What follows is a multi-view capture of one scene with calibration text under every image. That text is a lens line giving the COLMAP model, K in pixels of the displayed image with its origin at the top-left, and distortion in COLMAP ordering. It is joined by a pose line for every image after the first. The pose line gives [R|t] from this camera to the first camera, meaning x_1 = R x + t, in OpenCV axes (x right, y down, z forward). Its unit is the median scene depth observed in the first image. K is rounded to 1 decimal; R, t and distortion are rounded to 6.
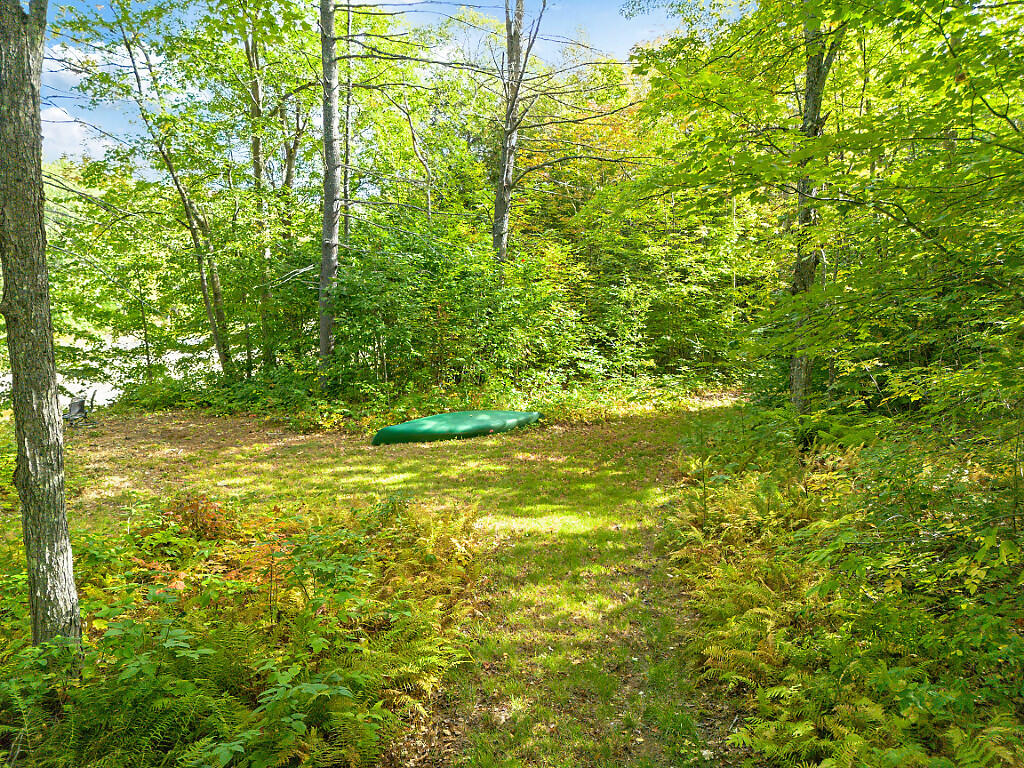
lens RADIAL K [[716.1, 0, 512.0], [0, 716.1, 384.7], [0, 0, 1]] dist [-0.000532, -0.000178]
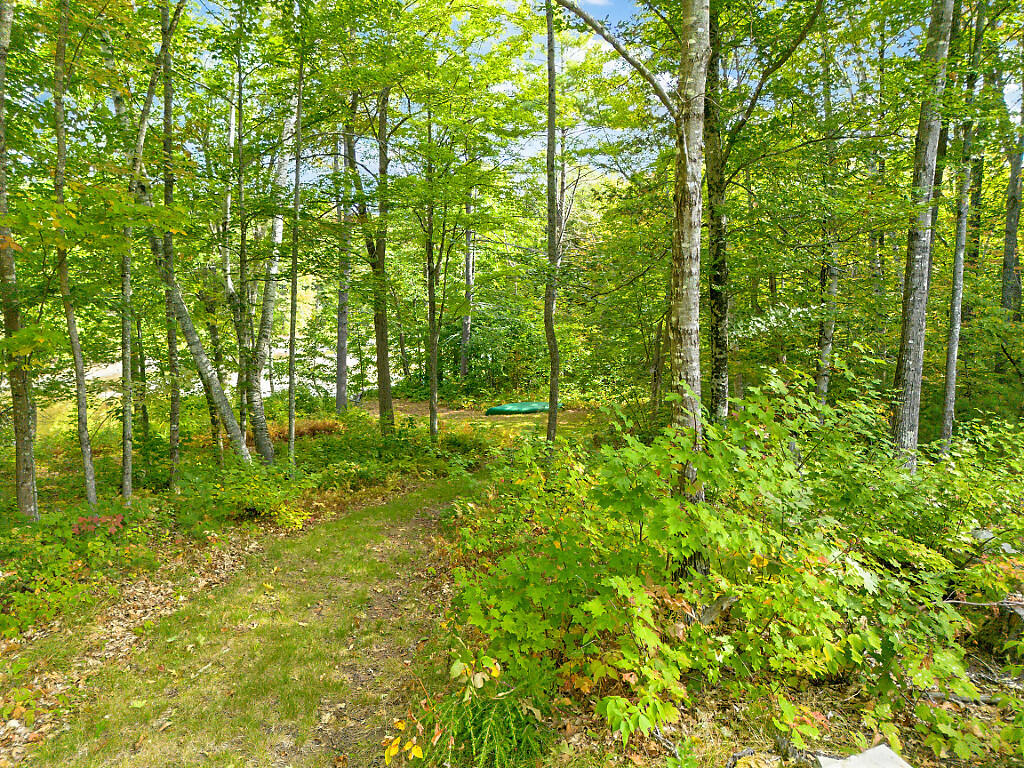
lens RADIAL K [[716.1, 0, 512.0], [0, 716.1, 384.2], [0, 0, 1]] dist [-0.000532, -0.000178]
pose [[0.989951, 0.018283, -0.140224, 0.206436], [-0.018052, 0.999833, 0.002918, -0.024038], [0.140254, -0.000357, 0.990115, -1.236488]]
